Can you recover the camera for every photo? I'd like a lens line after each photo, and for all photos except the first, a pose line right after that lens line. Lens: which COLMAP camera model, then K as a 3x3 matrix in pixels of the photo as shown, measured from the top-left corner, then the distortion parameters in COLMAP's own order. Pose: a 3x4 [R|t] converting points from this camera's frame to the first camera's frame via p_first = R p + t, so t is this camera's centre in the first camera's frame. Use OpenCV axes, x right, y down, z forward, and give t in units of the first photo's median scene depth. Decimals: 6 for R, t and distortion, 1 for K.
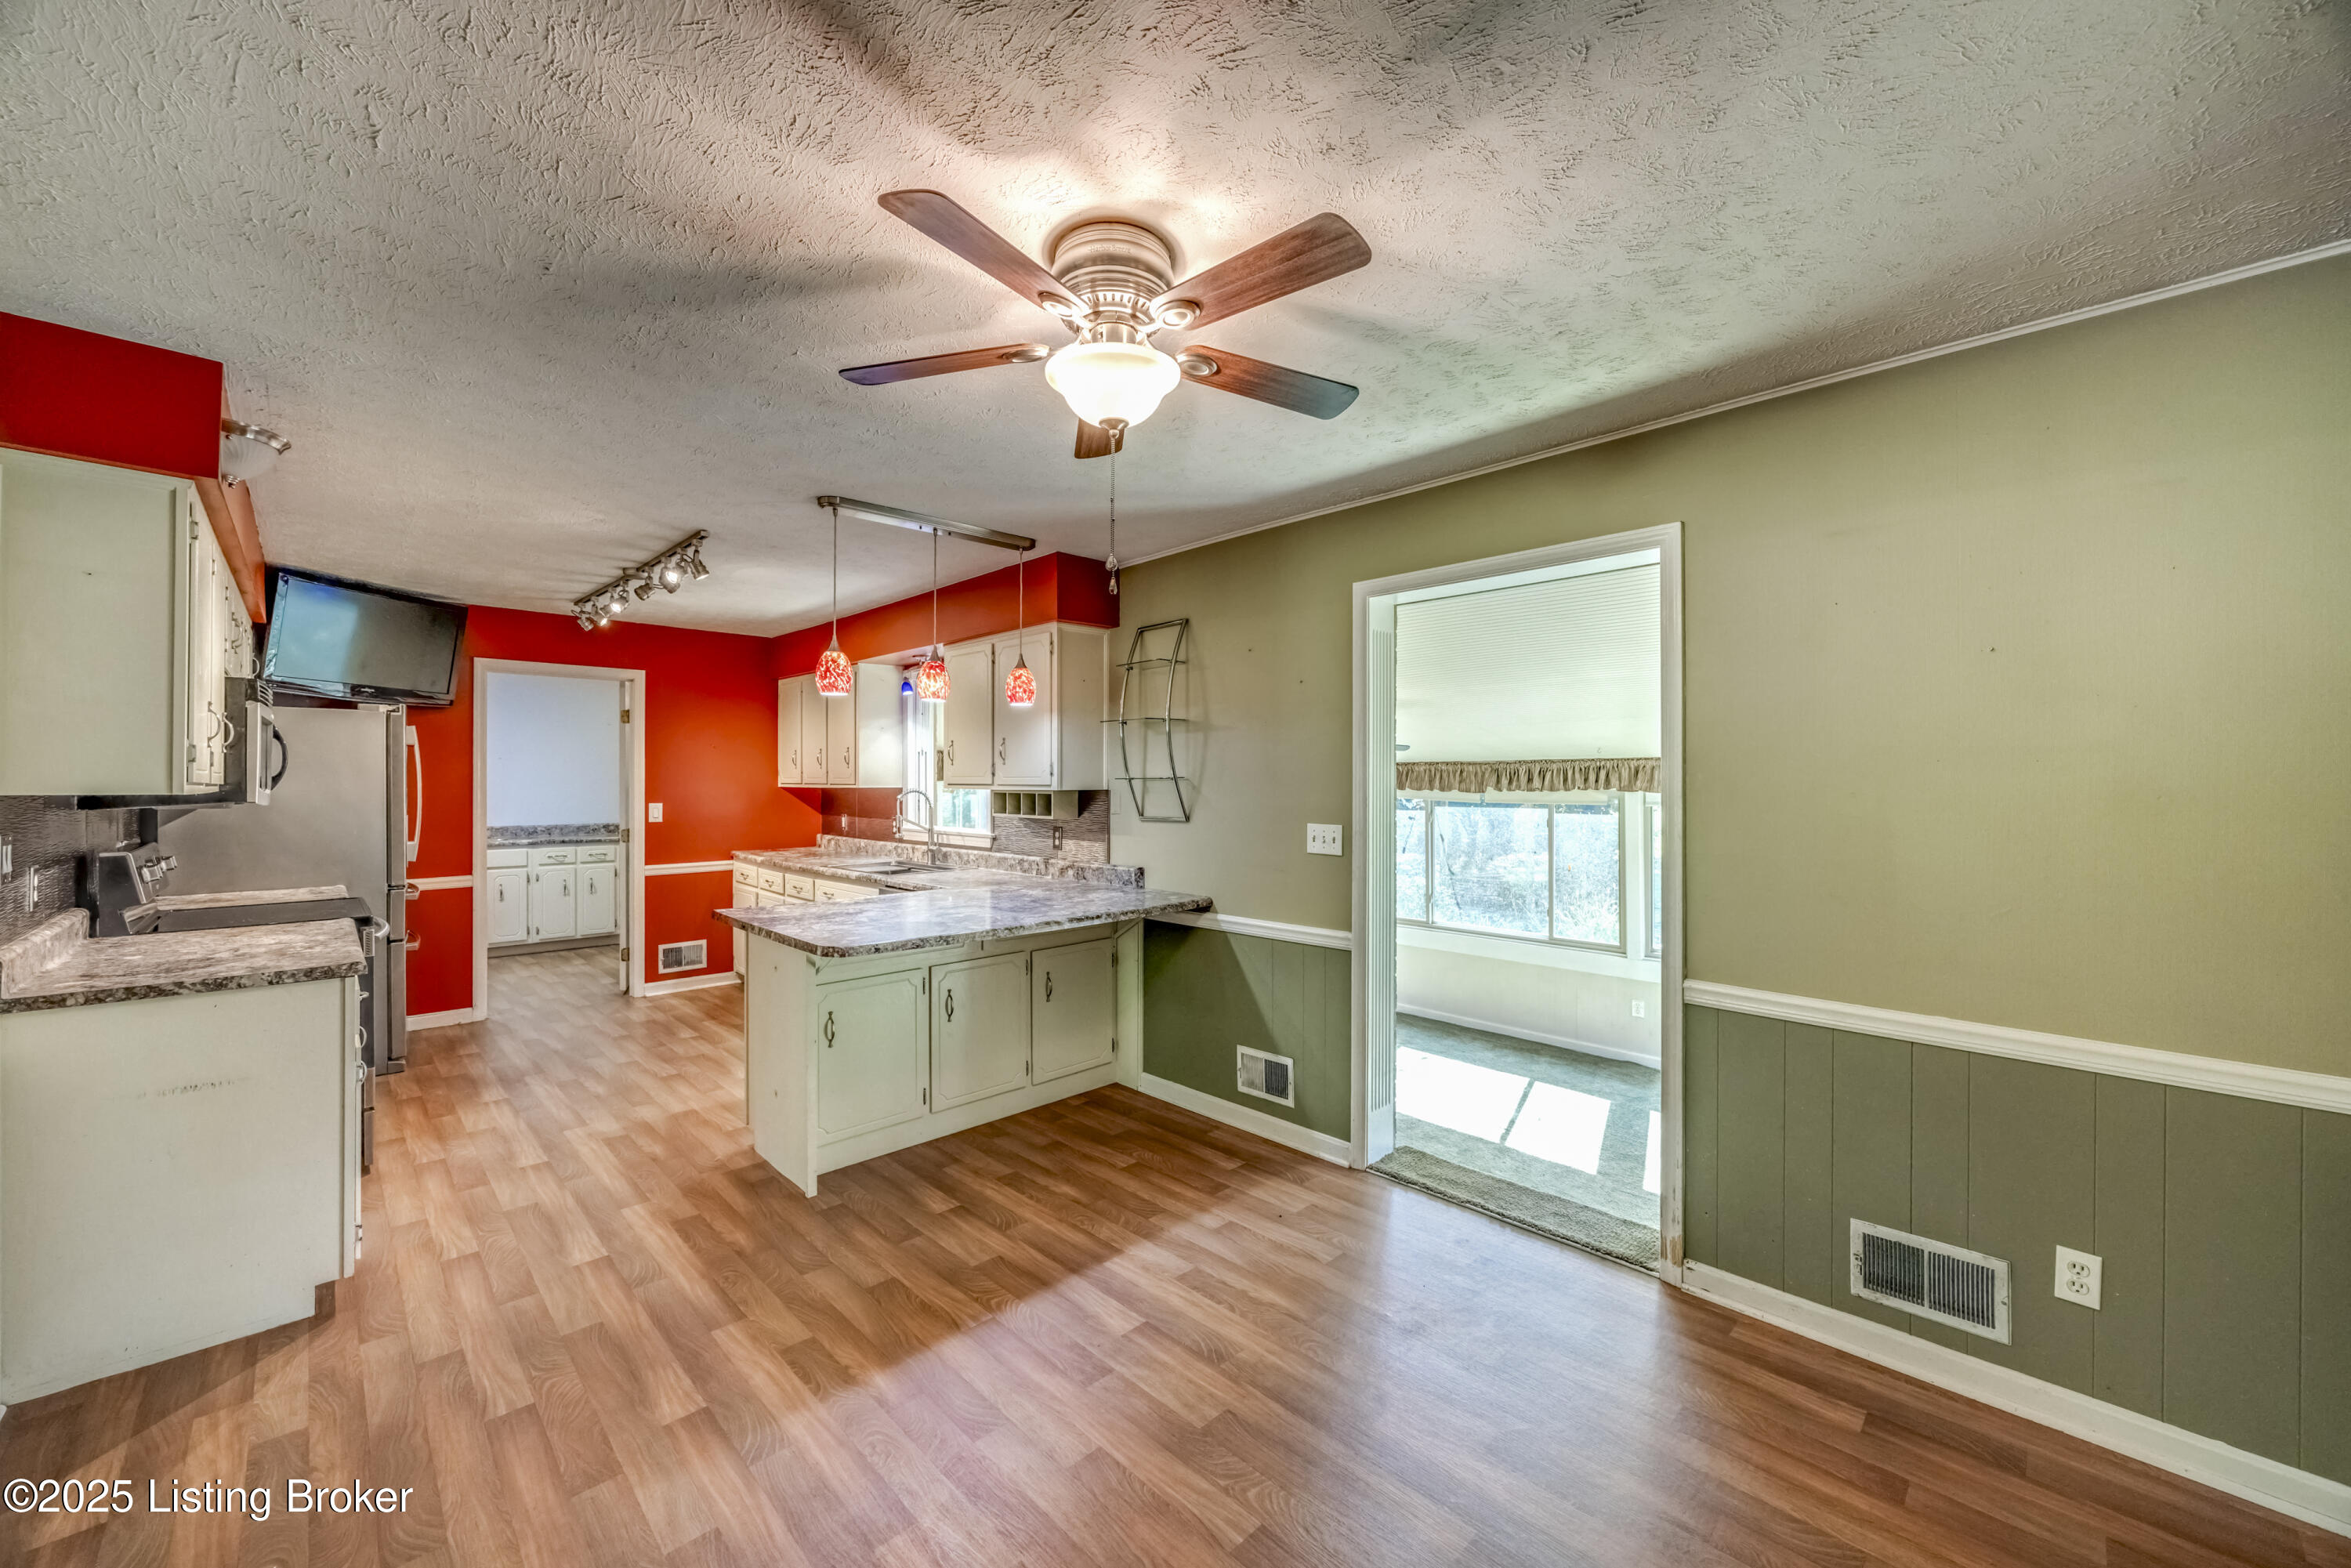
lens RADIAL K [[873.2, 0, 1172.1], [0, 873.2, 791.3], [0, 0, 1]] dist [0.017329, -0.000004]
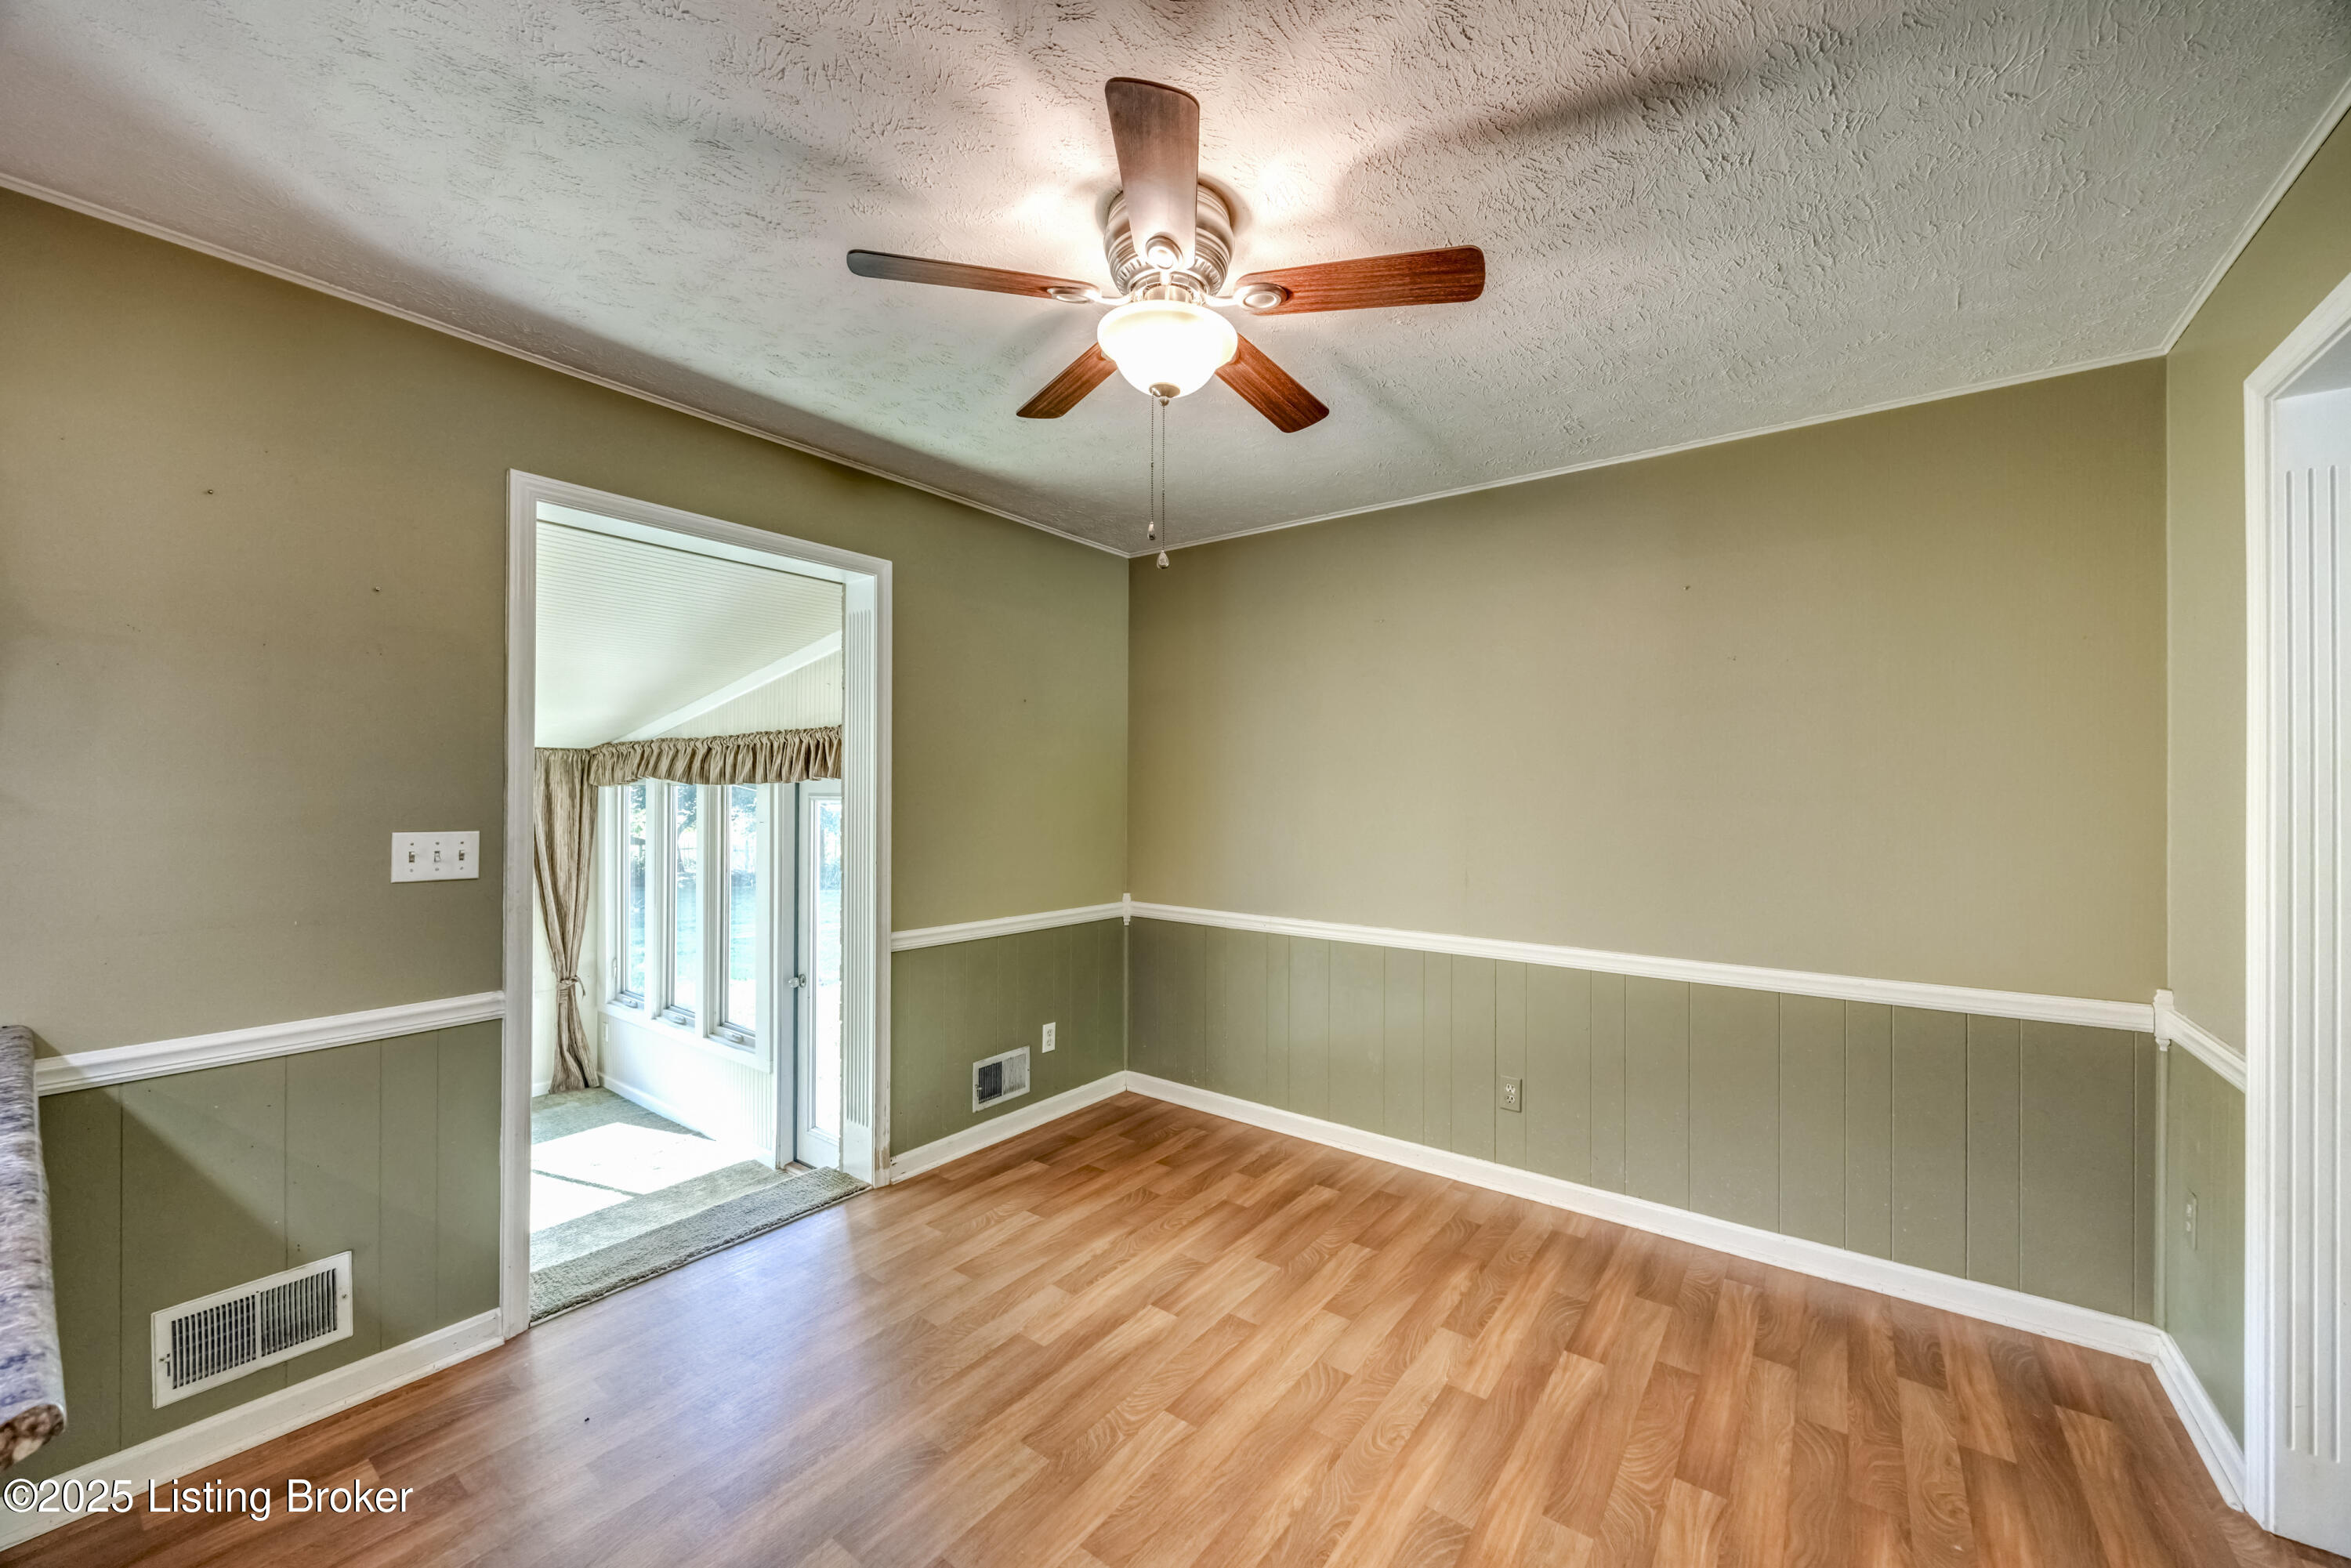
lens RADIAL K [[922.4, 0, 1182.4], [0, 922.4, 787.0], [0, 0, 1]] dist [0.002527, -0.000008]
pose [[-0.142867, -0.002844, 0.989738, -0.751752], [-0.001431, 0.999995, 0.002667, 0.003989], [-0.989741, -0.001036, -0.142871, 0.776323]]
